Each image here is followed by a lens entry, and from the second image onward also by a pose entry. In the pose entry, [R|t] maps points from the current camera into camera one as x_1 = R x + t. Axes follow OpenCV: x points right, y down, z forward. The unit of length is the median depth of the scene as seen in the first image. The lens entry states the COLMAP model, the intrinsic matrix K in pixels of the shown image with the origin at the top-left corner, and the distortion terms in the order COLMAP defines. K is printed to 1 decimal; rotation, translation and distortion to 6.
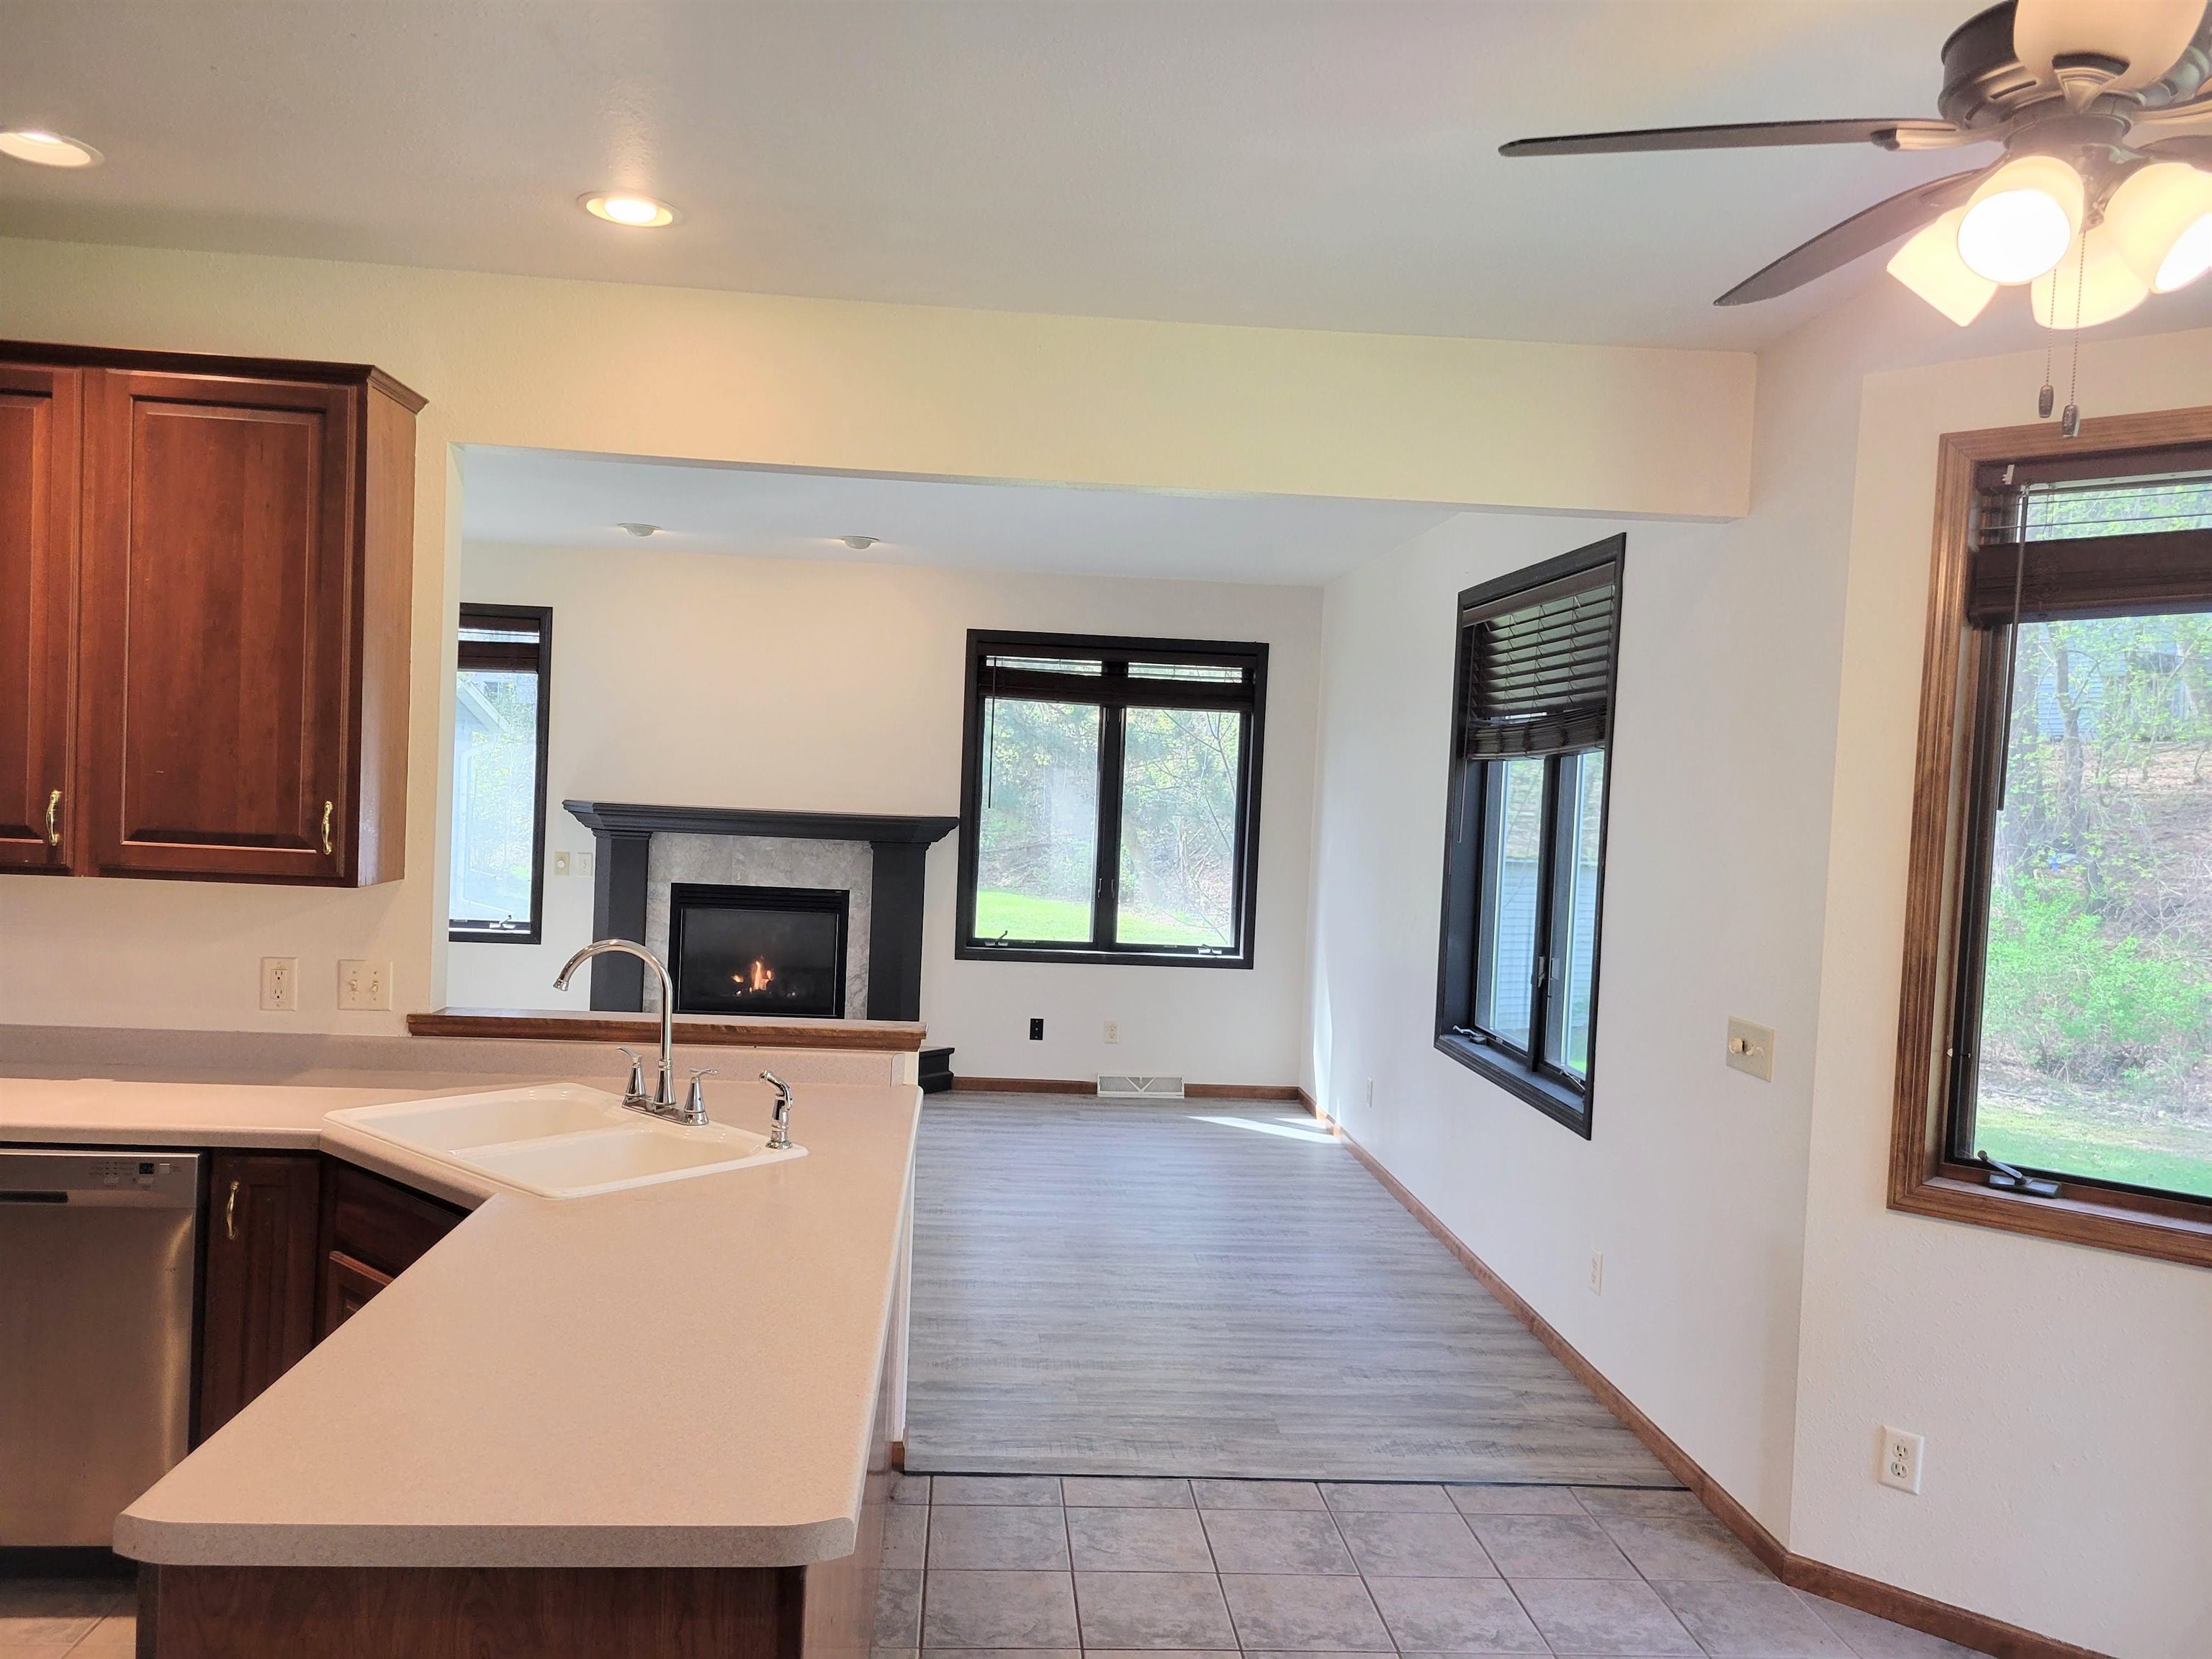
lens RADIAL K [[1698.5, 0, 1146.2], [0, 1698.5, 913.7], [0, 0, 1]] dist [0.046000, -0.033431]
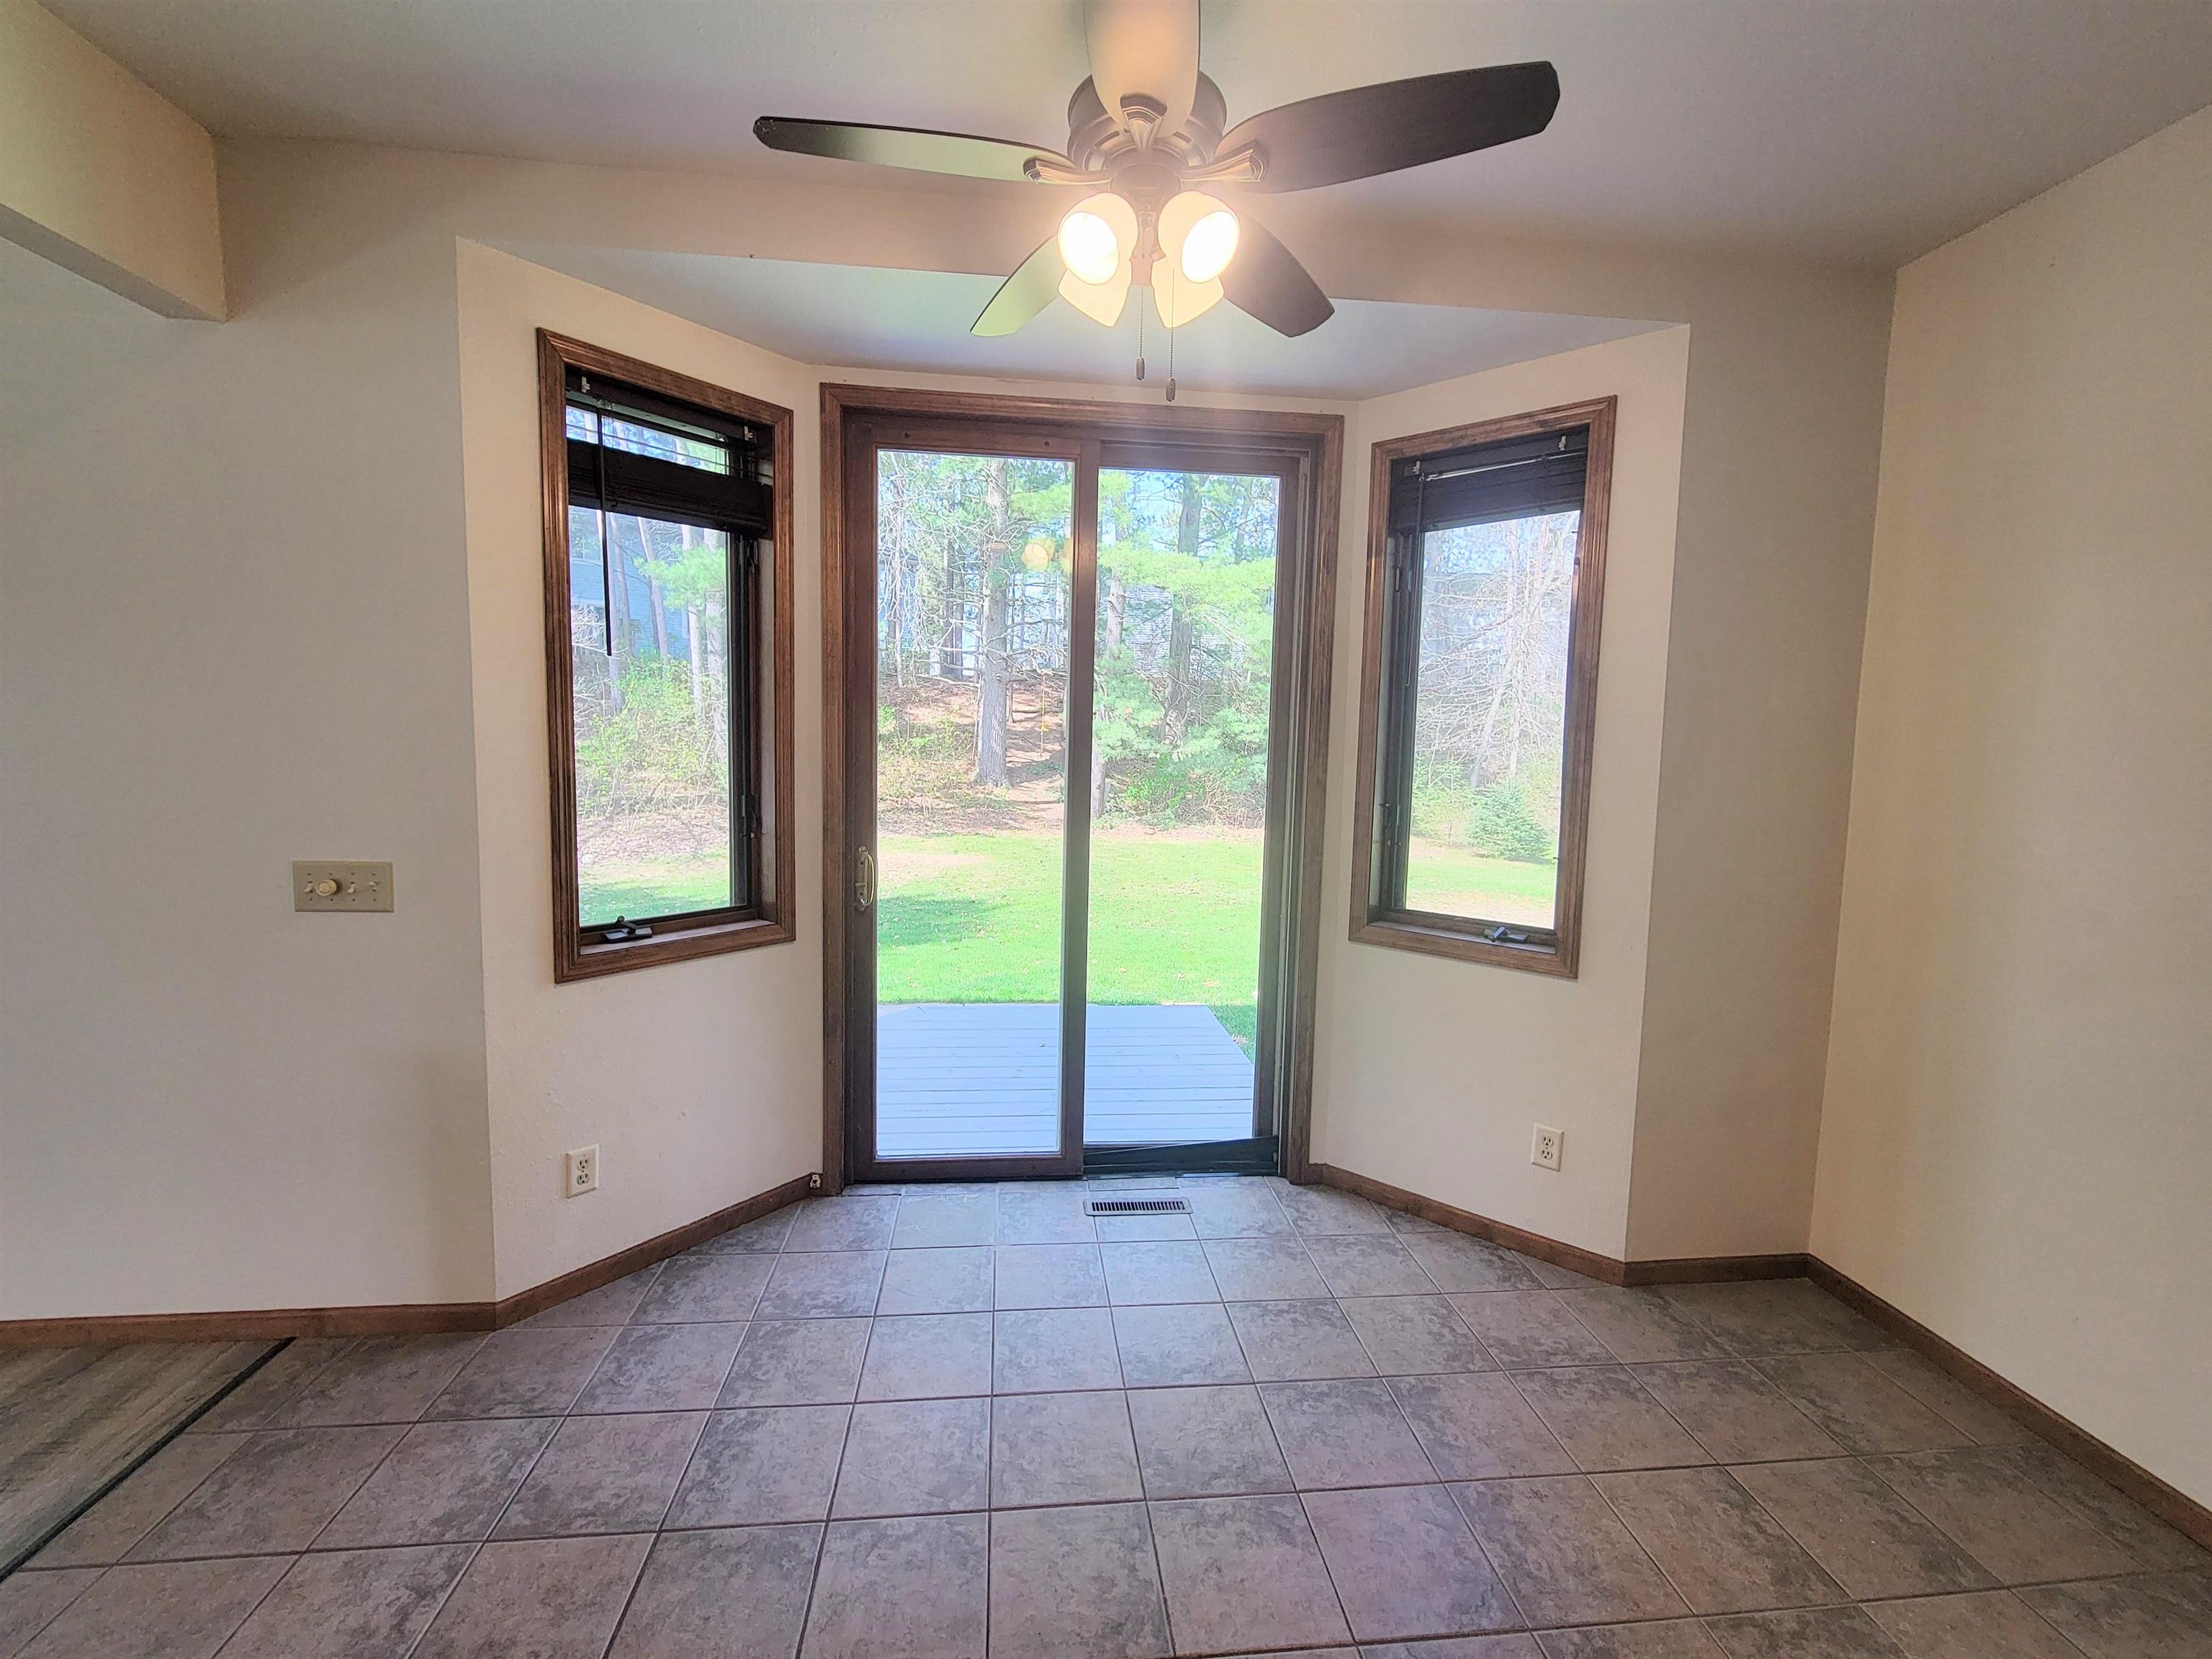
lens RADIAL K [[902.1, 0, 1097.0], [0, 902.1, 827.8], [0, 0, 1]] dist [-0.001222, -0.000060]
pose [[-0.015597, -0.151138, 0.988390, -0.191031], [0.041937, 0.987541, 0.151670, -0.019370], [-0.998998, 0.043816, -0.009064, 0.613772]]
